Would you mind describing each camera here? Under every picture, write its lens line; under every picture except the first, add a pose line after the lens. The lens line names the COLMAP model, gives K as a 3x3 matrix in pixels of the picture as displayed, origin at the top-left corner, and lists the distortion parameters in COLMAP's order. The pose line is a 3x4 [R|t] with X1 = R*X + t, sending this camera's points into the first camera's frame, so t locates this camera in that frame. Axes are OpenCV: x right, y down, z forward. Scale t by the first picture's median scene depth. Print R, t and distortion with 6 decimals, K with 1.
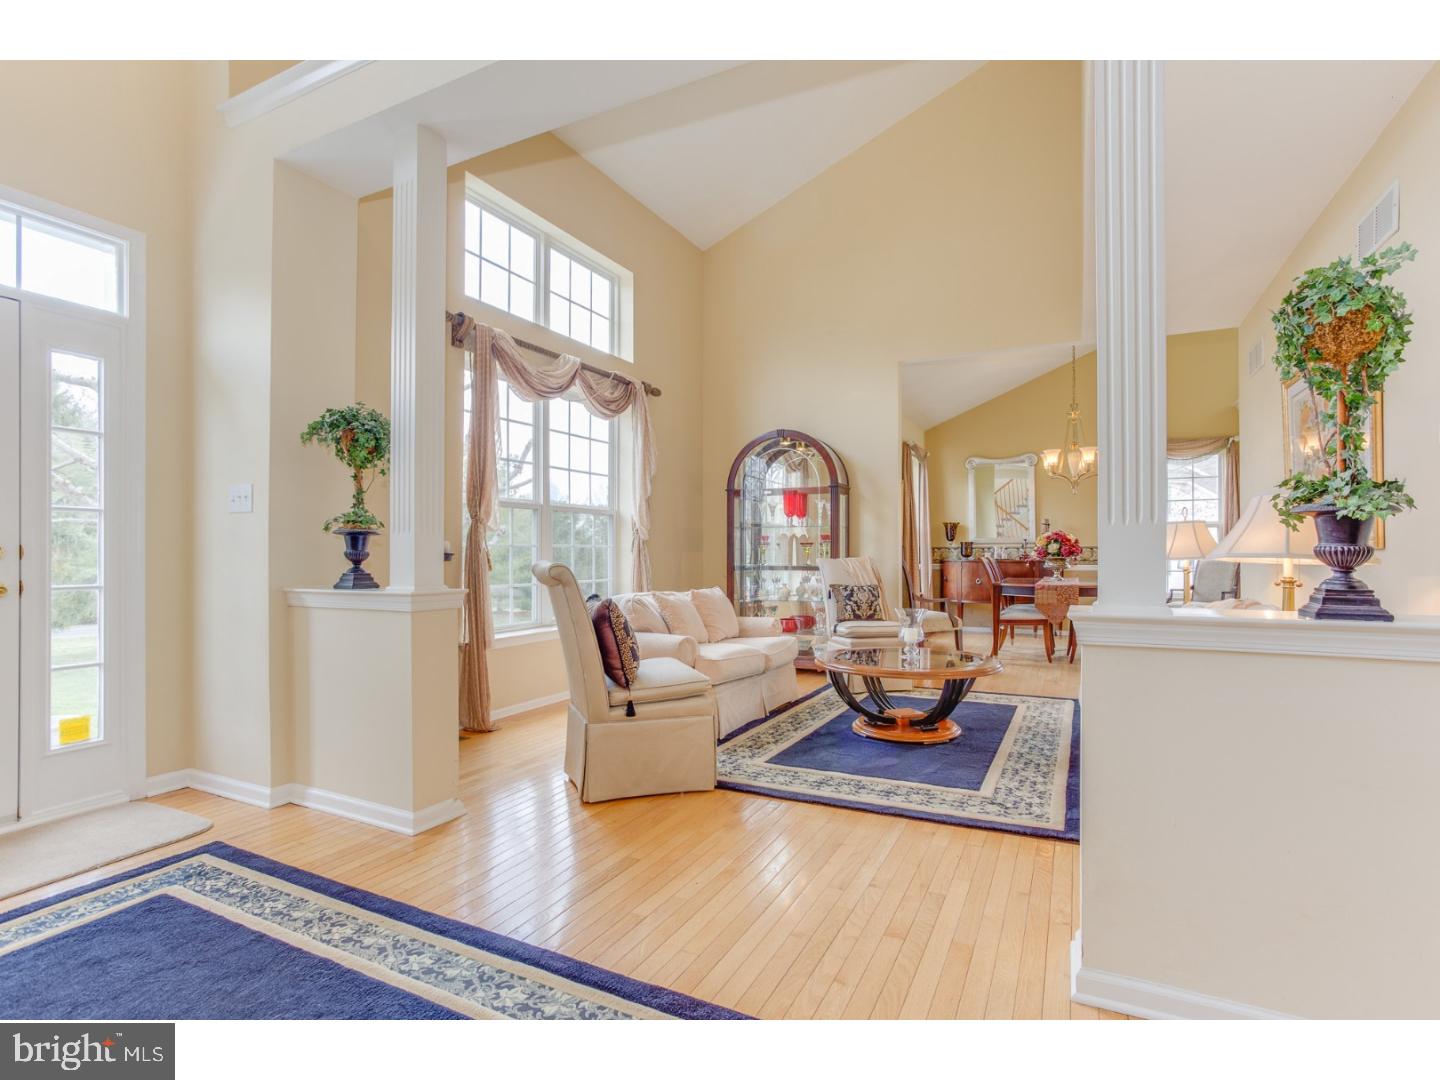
lens RADIAL K [[735.7, 0, 715.1], [0, 735.7, 541.9], [0, 0, 1]] dist [0.007387, 0.000829]
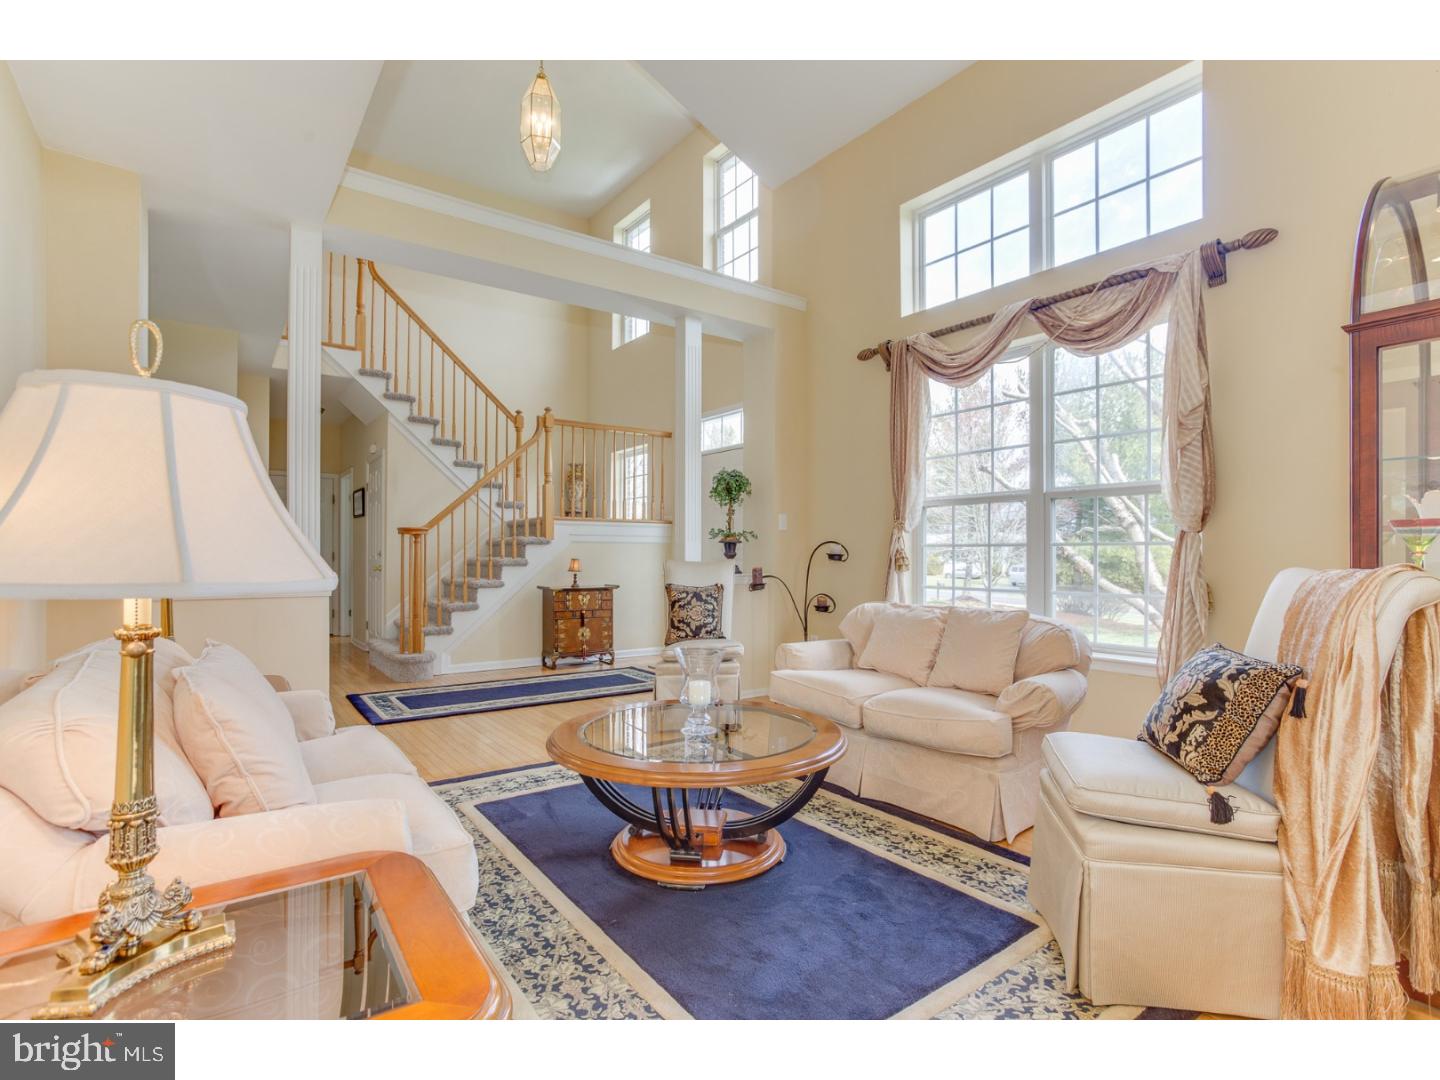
lens RADIAL K [[735.7, 0, 713.4], [0, 735.7, 543.5], [0, 0, 1]] dist [0.007387, 0.000829]
pose [[-0.440071, 0.000179, -0.897963, 0.722549], [0.031913, 0.999371, -0.015441, 0.010071], [0.897396, -0.035452, -0.439800, 1.135312]]
